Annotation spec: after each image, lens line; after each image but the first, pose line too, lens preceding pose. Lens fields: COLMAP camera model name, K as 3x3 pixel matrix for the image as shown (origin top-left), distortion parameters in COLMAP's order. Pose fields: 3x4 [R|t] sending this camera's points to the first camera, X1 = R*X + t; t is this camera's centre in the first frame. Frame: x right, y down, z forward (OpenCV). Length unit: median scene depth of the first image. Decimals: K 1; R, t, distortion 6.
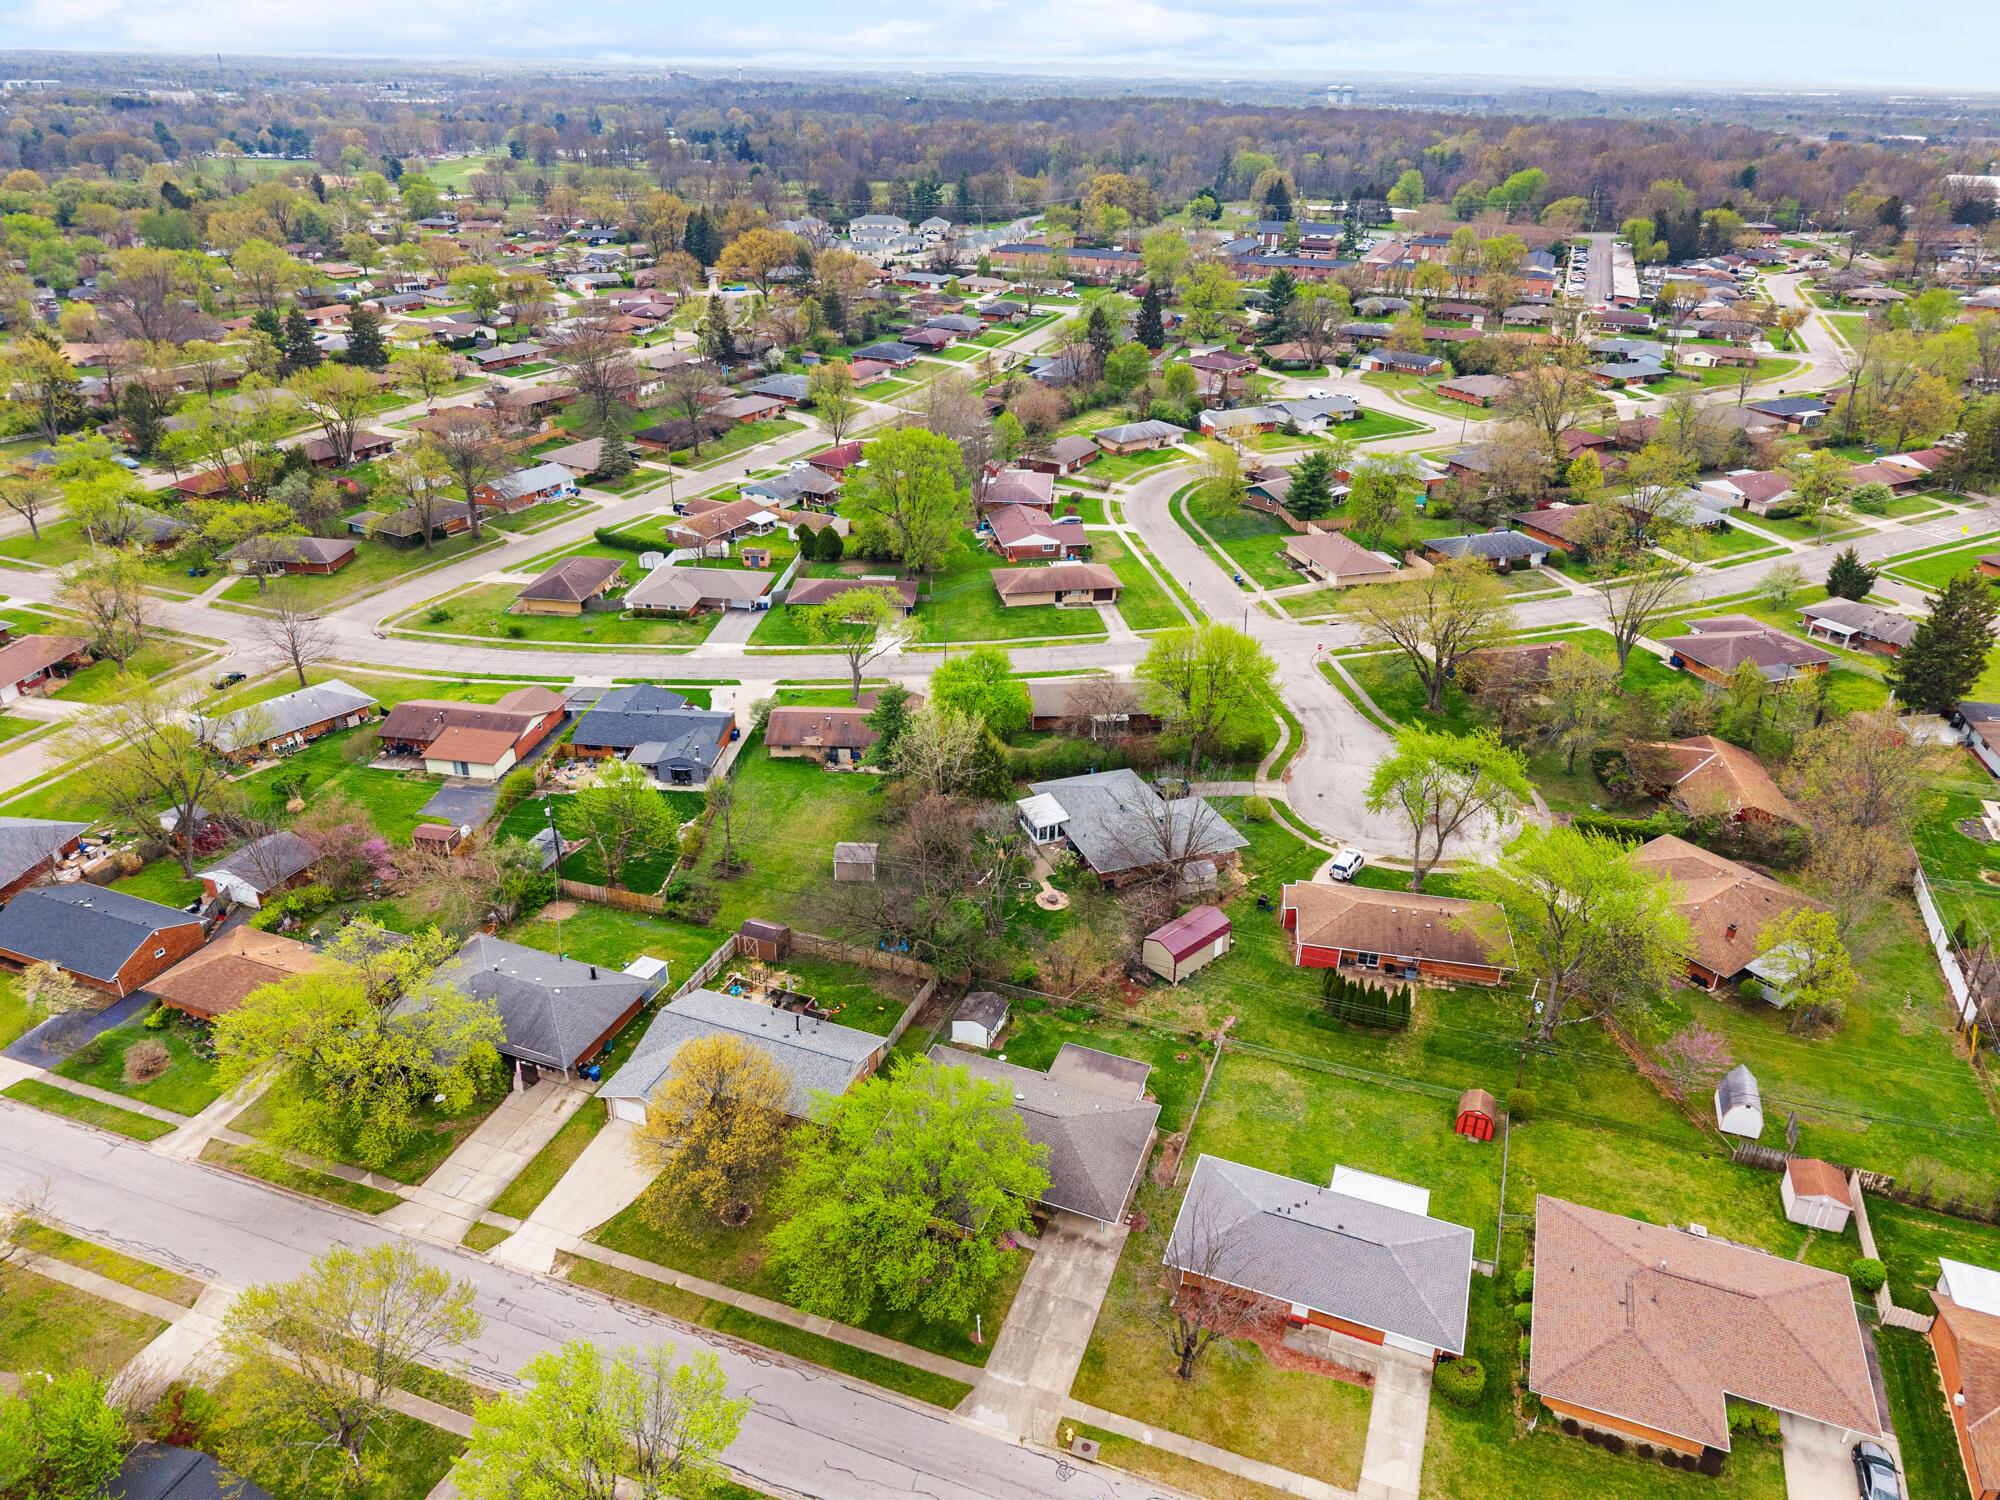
lens RADIAL K [[1343.4, 0, 1007.5], [0, 1343.4, 756.7], [0, 0, 1]] dist [0.022998, -0.024880]
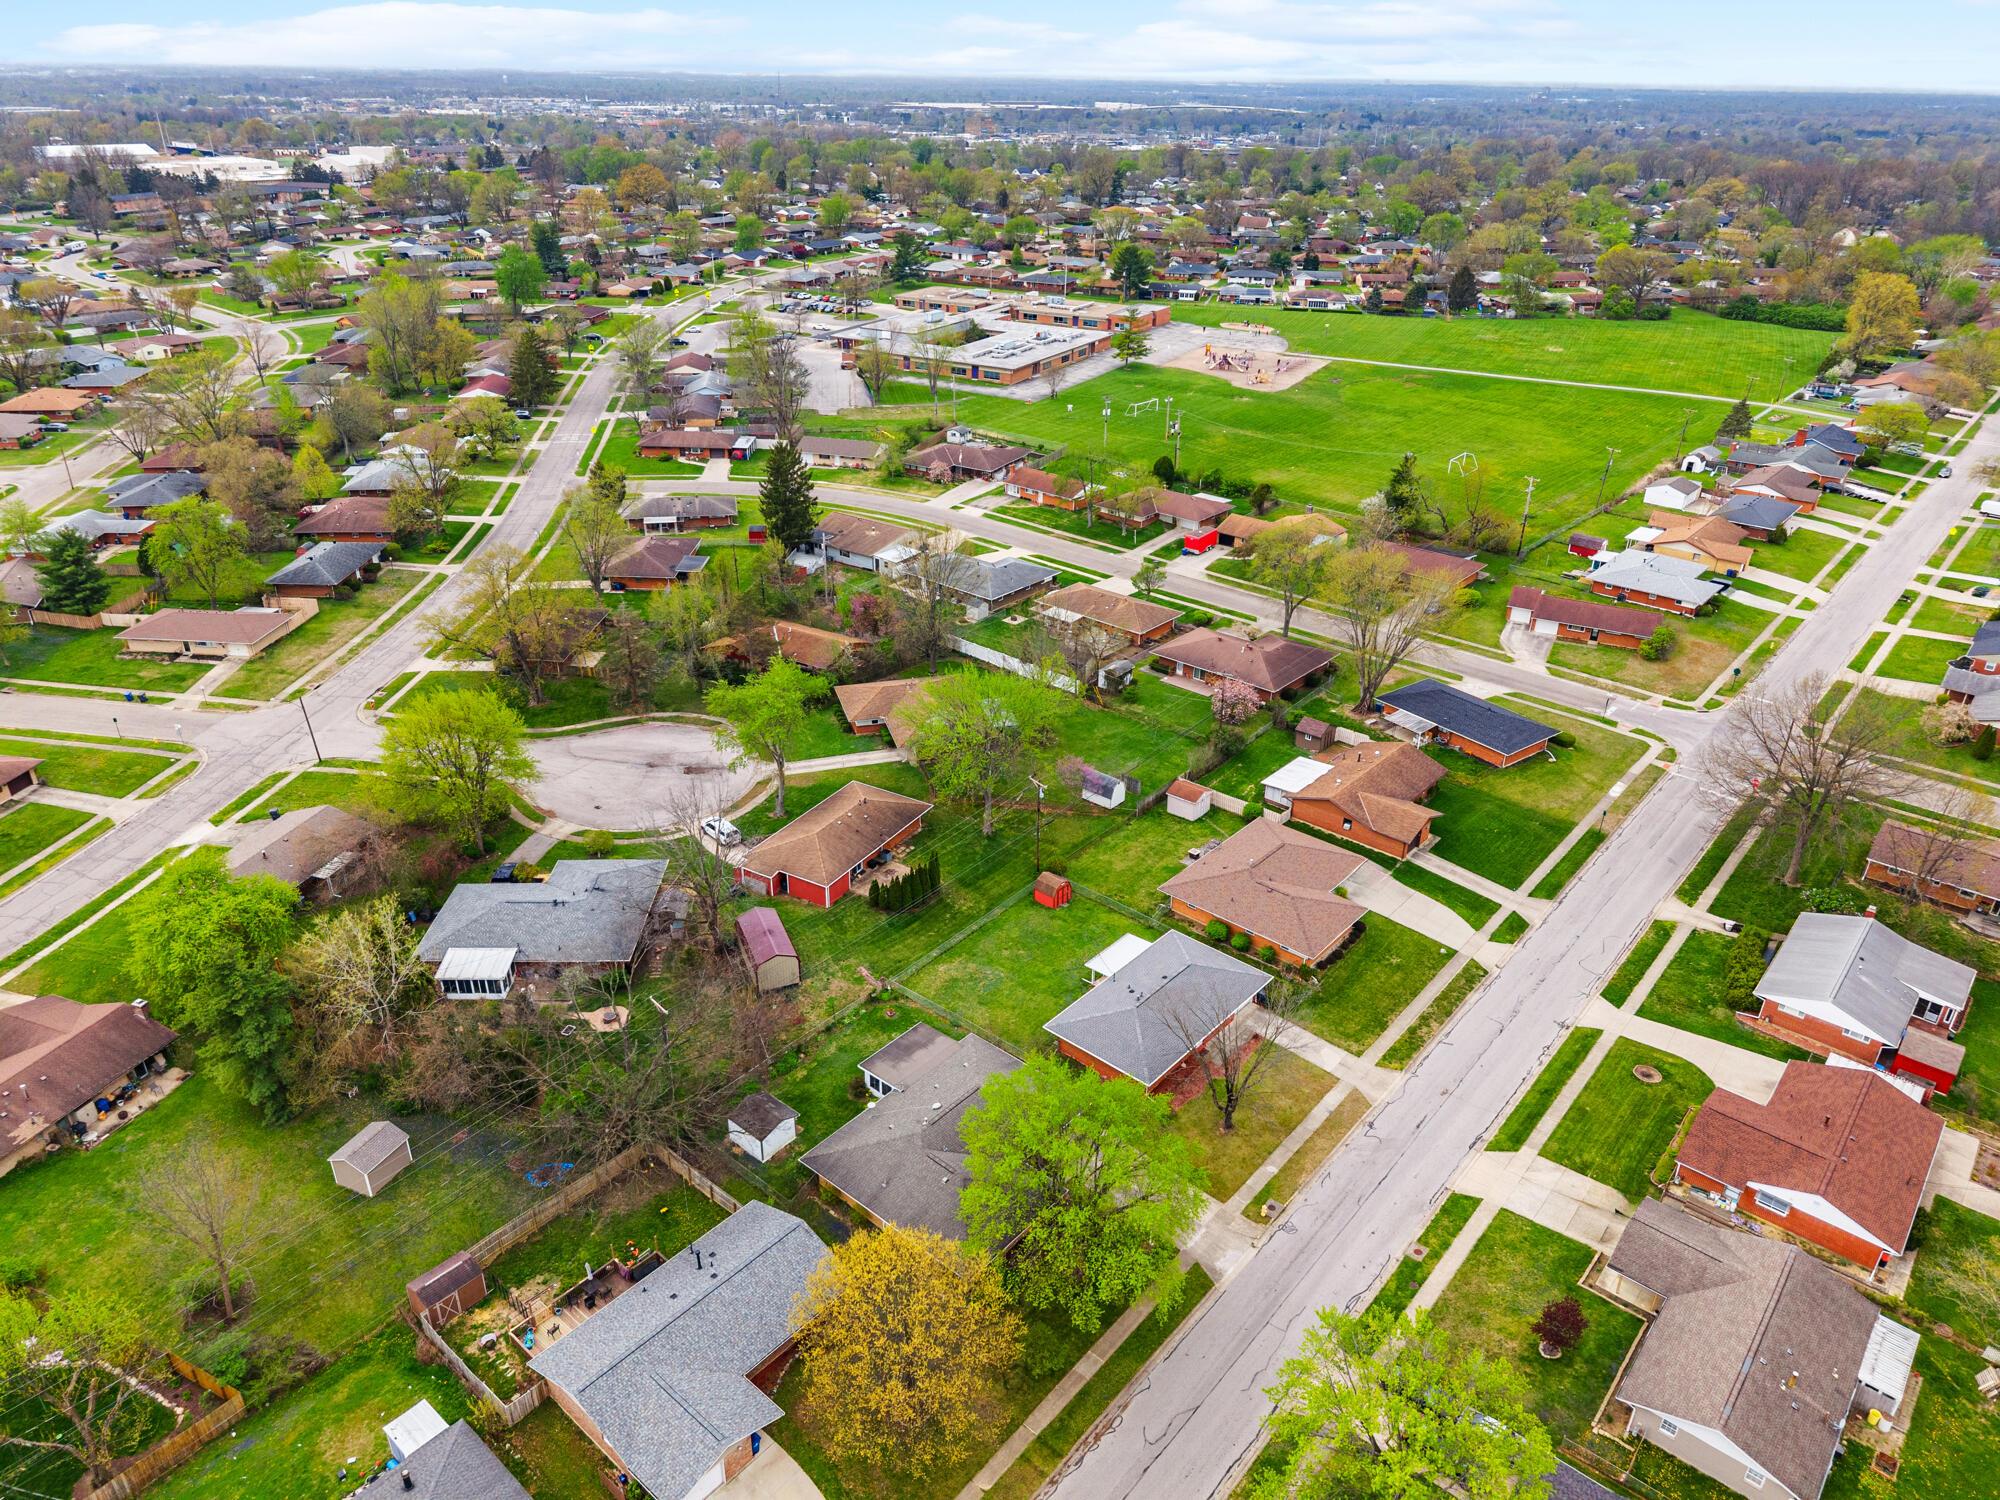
lens RADIAL K [[1343.4, 0, 1005.0], [0, 1343.4, 741.7], [0, 0, 1]] dist [0.022998, -0.024880]
pose [[0.329940, -0.429139, 0.840821, -0.541228], [0.418974, 0.864734, 0.276938, -0.183102], [-0.845932, 0.260909, 0.465109, 0.327405]]
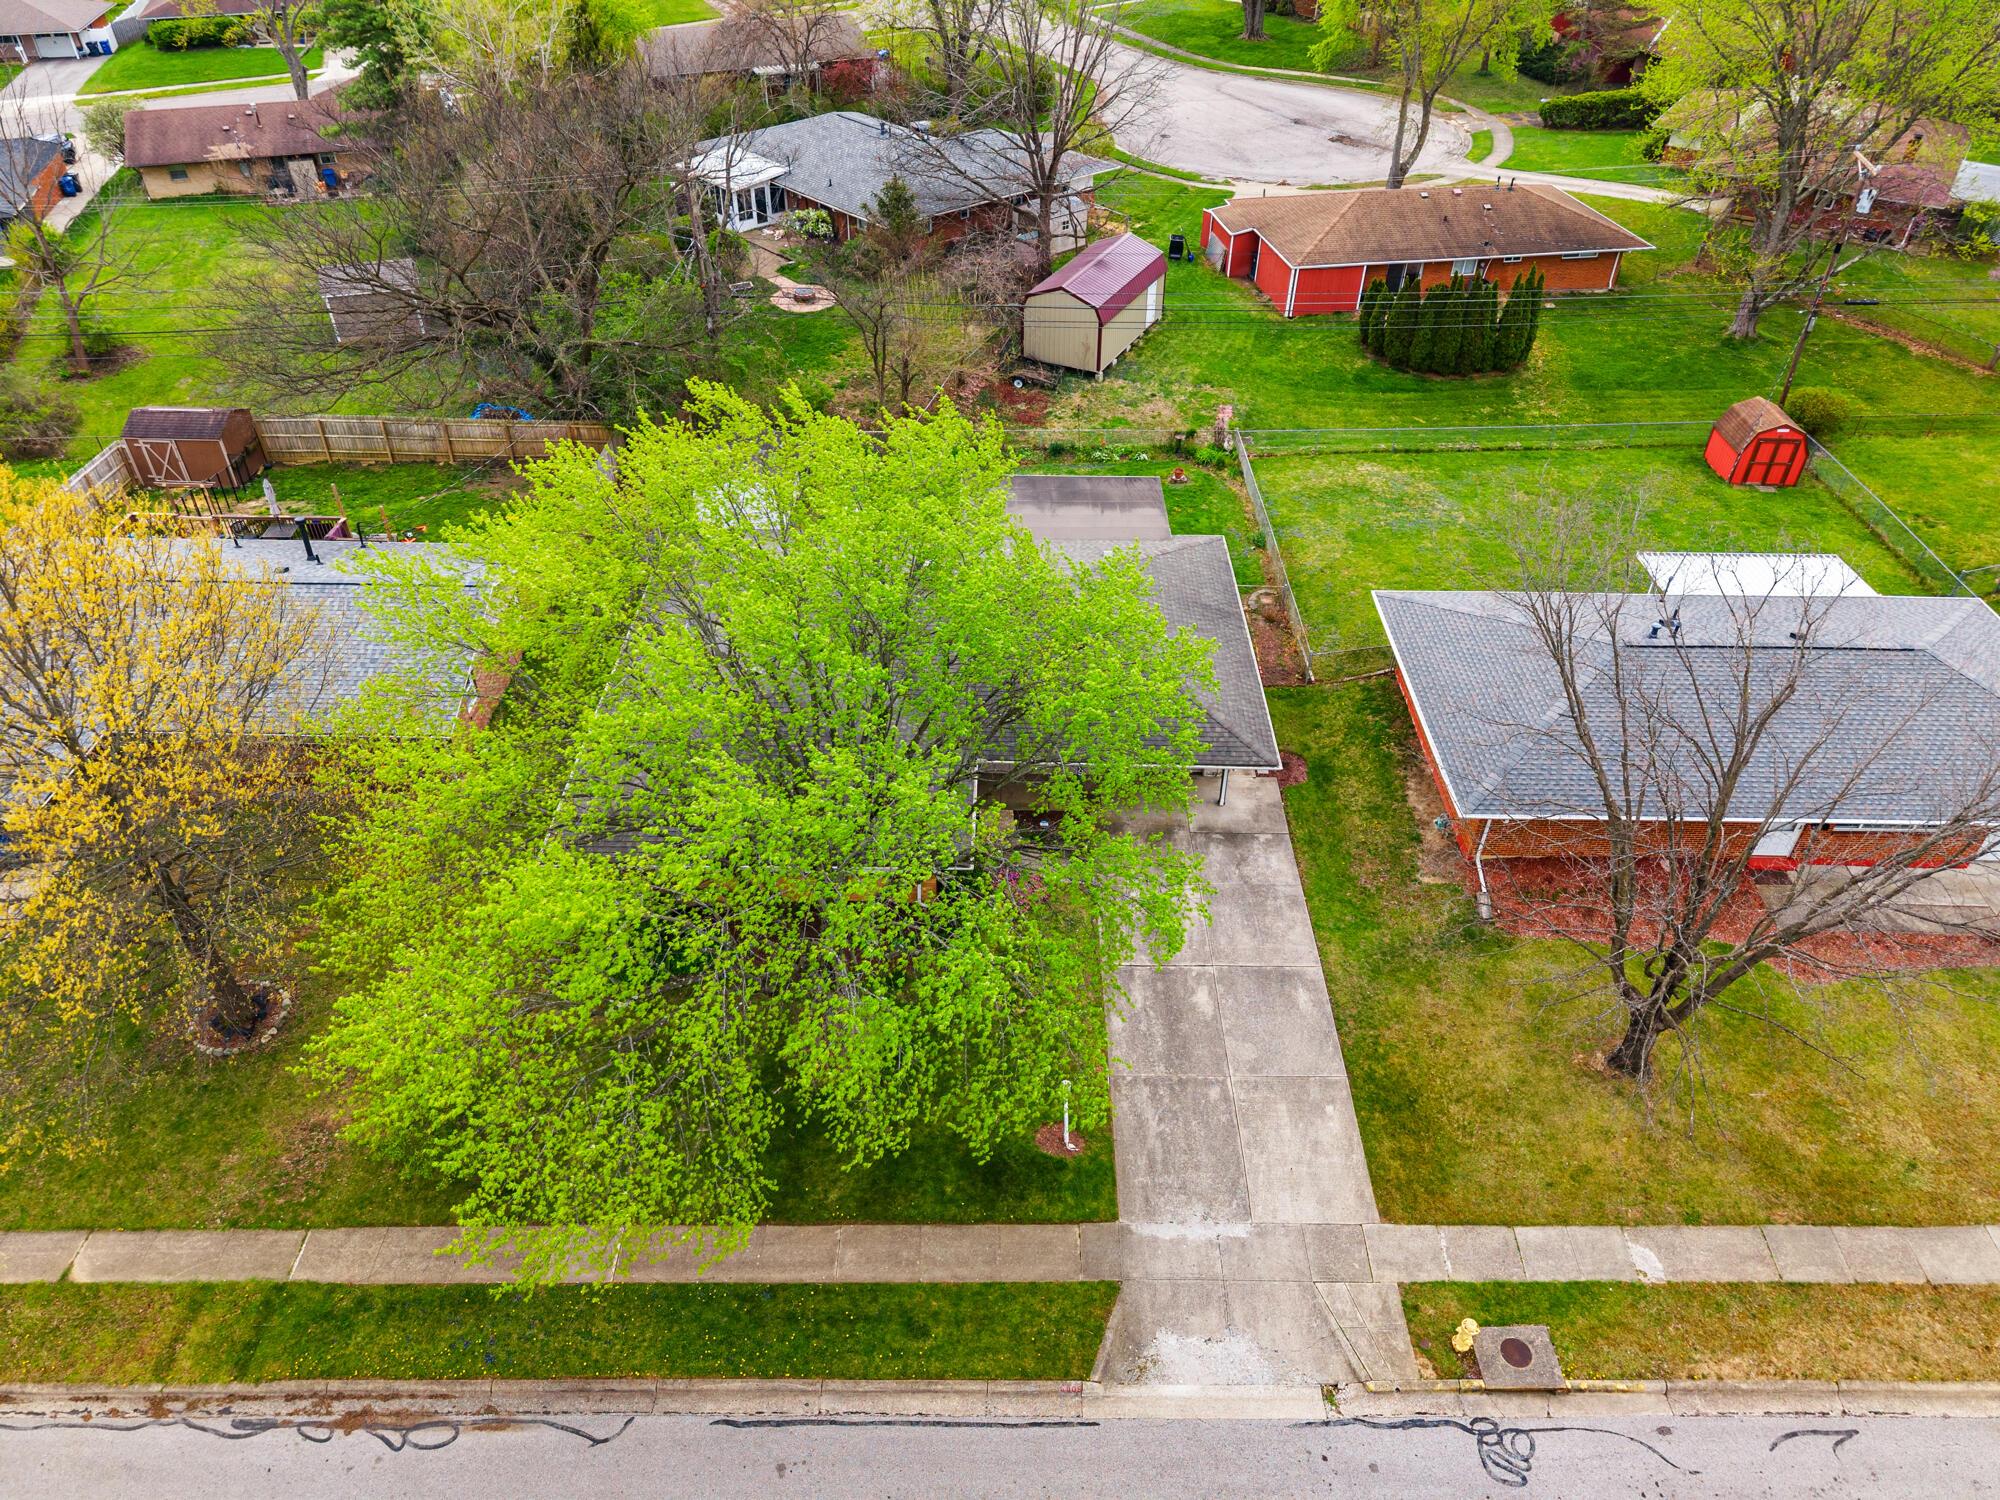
lens RADIAL K [[1343.4, 0, 1008.7], [0, 1343.4, 737.6], [0, 0, 1]] dist [0.022998, -0.024880]
pose [[0.934989, -0.223029, 0.275777, -0.072425], [0.165582, 0.962096, 0.216690, 0.170564], [-0.313652, -0.156939, 0.936479, 0.468386]]
